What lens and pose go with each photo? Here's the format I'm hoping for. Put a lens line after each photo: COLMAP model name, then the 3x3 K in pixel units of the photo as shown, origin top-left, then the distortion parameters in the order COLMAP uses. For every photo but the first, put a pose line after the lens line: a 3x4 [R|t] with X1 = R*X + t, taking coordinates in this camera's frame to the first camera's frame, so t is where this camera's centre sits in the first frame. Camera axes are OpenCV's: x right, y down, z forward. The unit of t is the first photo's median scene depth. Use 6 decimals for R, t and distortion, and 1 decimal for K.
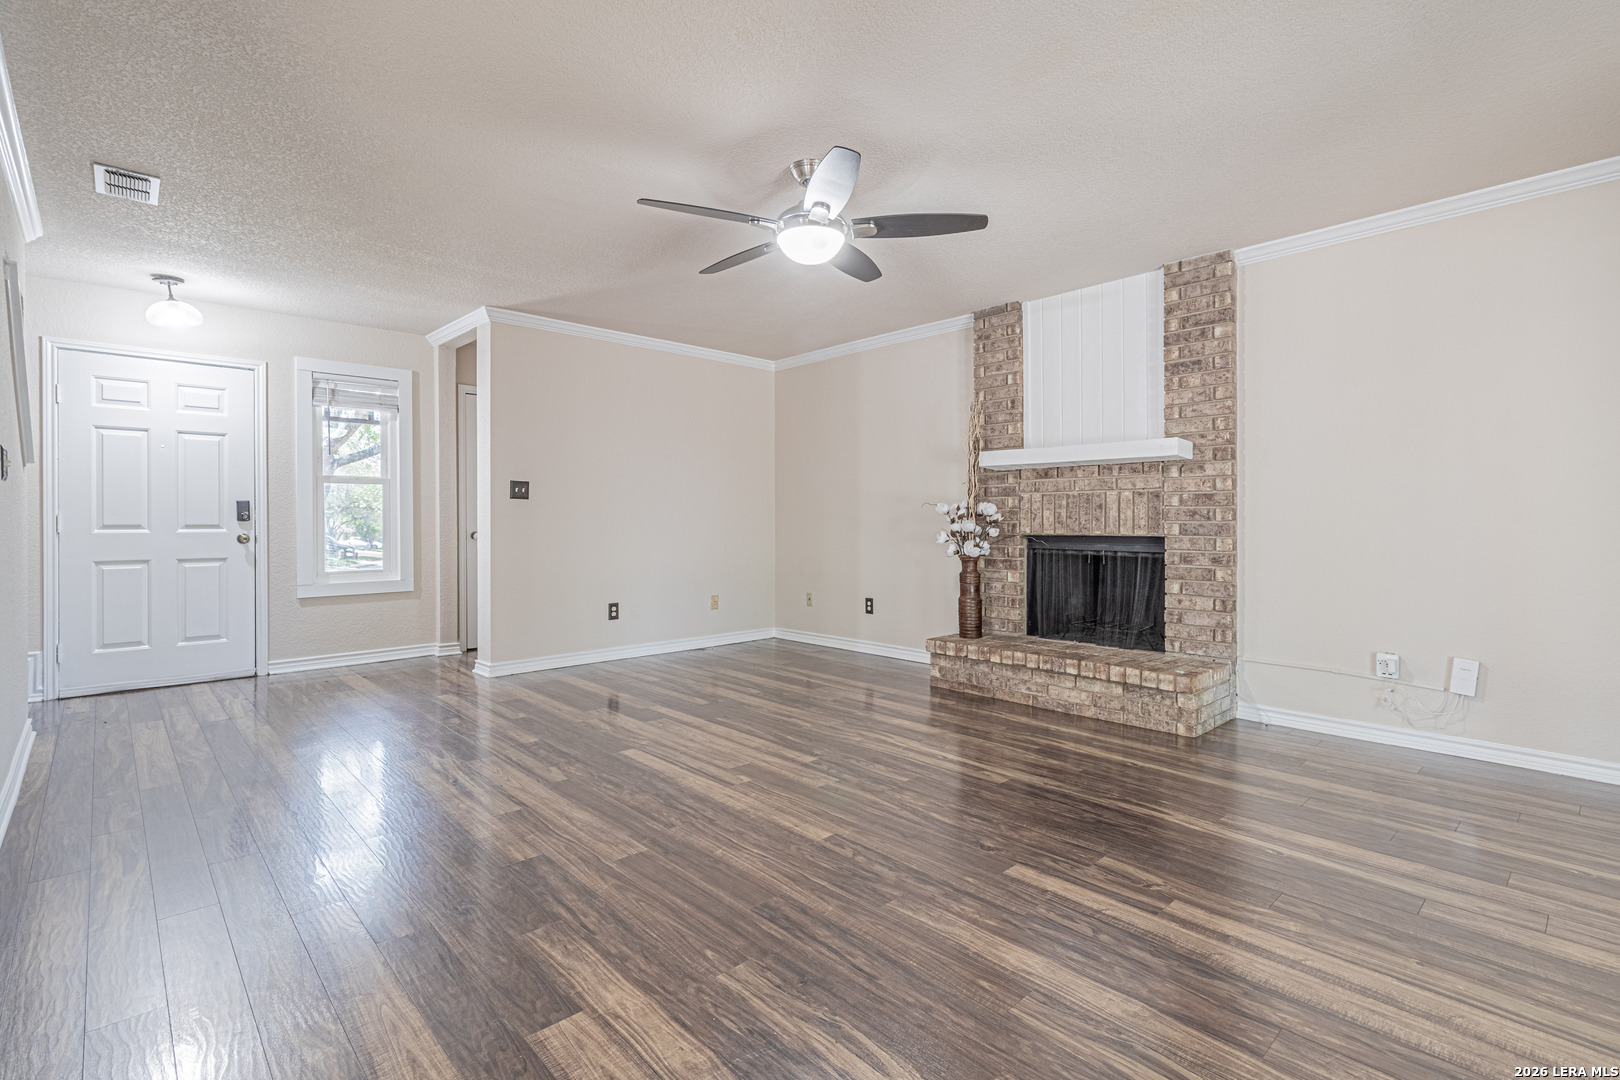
lens RADIAL K [[761.0, 0, 815.5], [0, 761.0, 516.9], [0, 0, 1]] dist [0.014859, 0.000235]
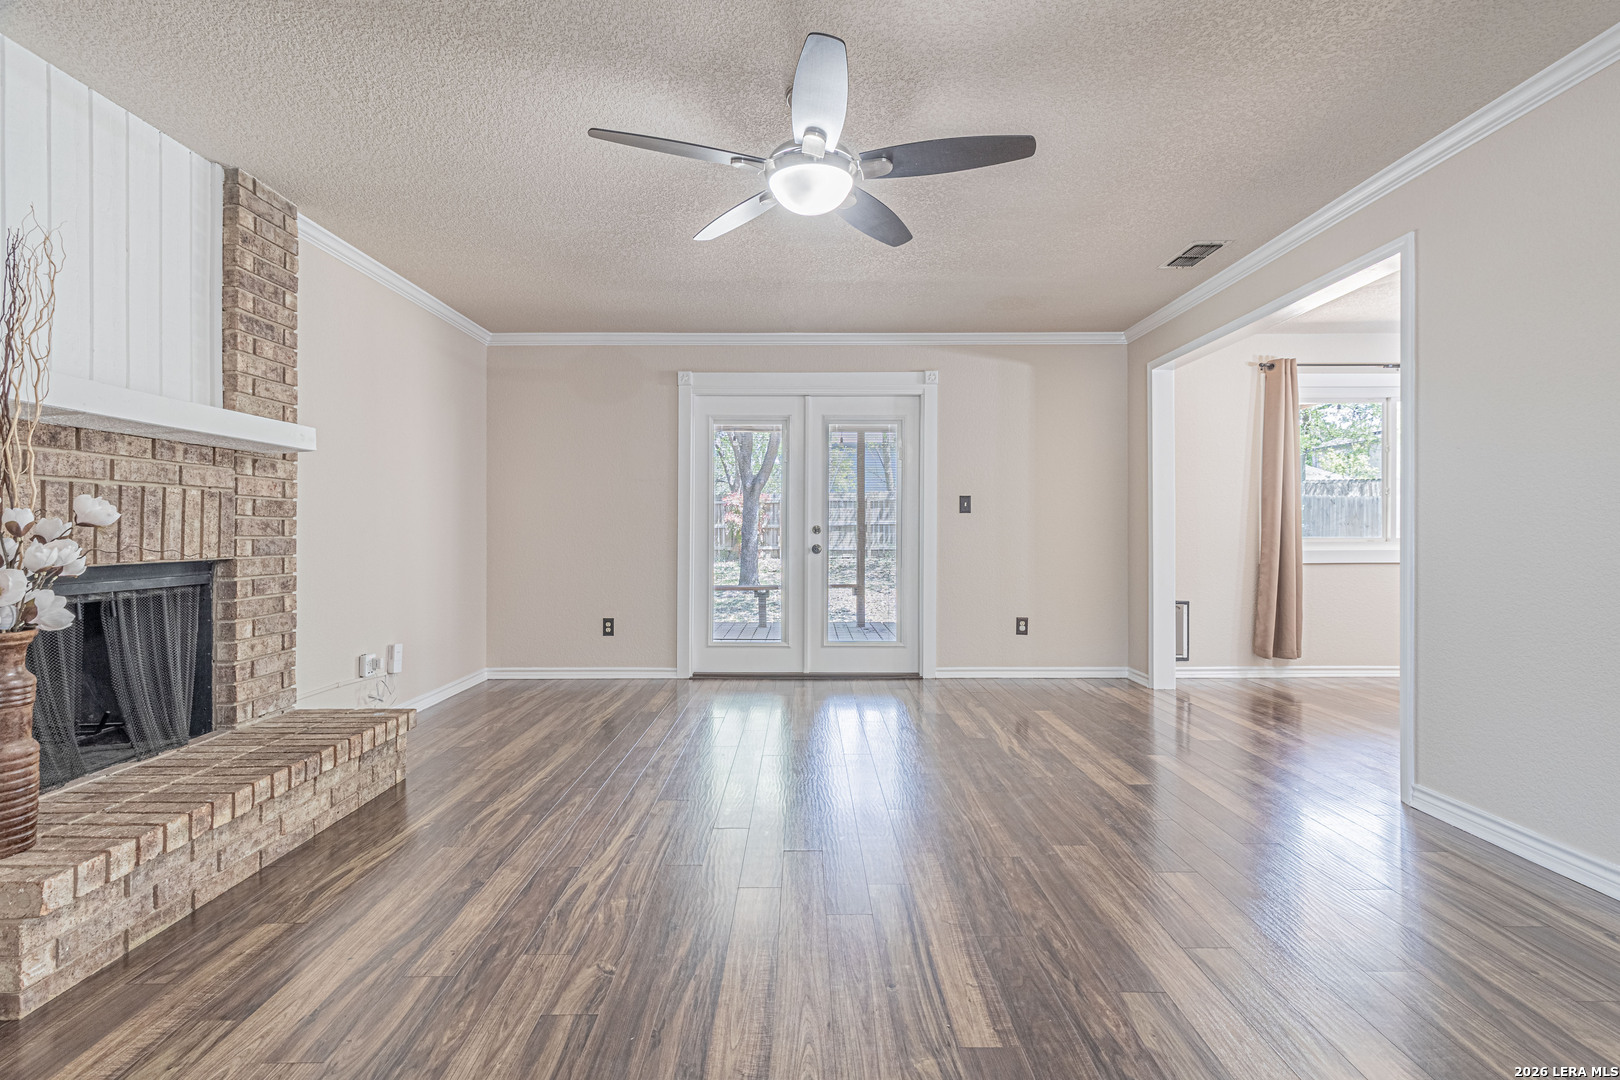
lens RADIAL K [[761.0, 0, 815.5], [0, 761.0, 516.9], [0, 0, 1]] dist [0.014859, 0.000235]
pose [[-0.741143, 0.015296, 0.671173, -0.407793], [0.002120, 0.999789, -0.020444, 0.003088], [-0.671344, -0.013729, -0.741018, 1.184081]]
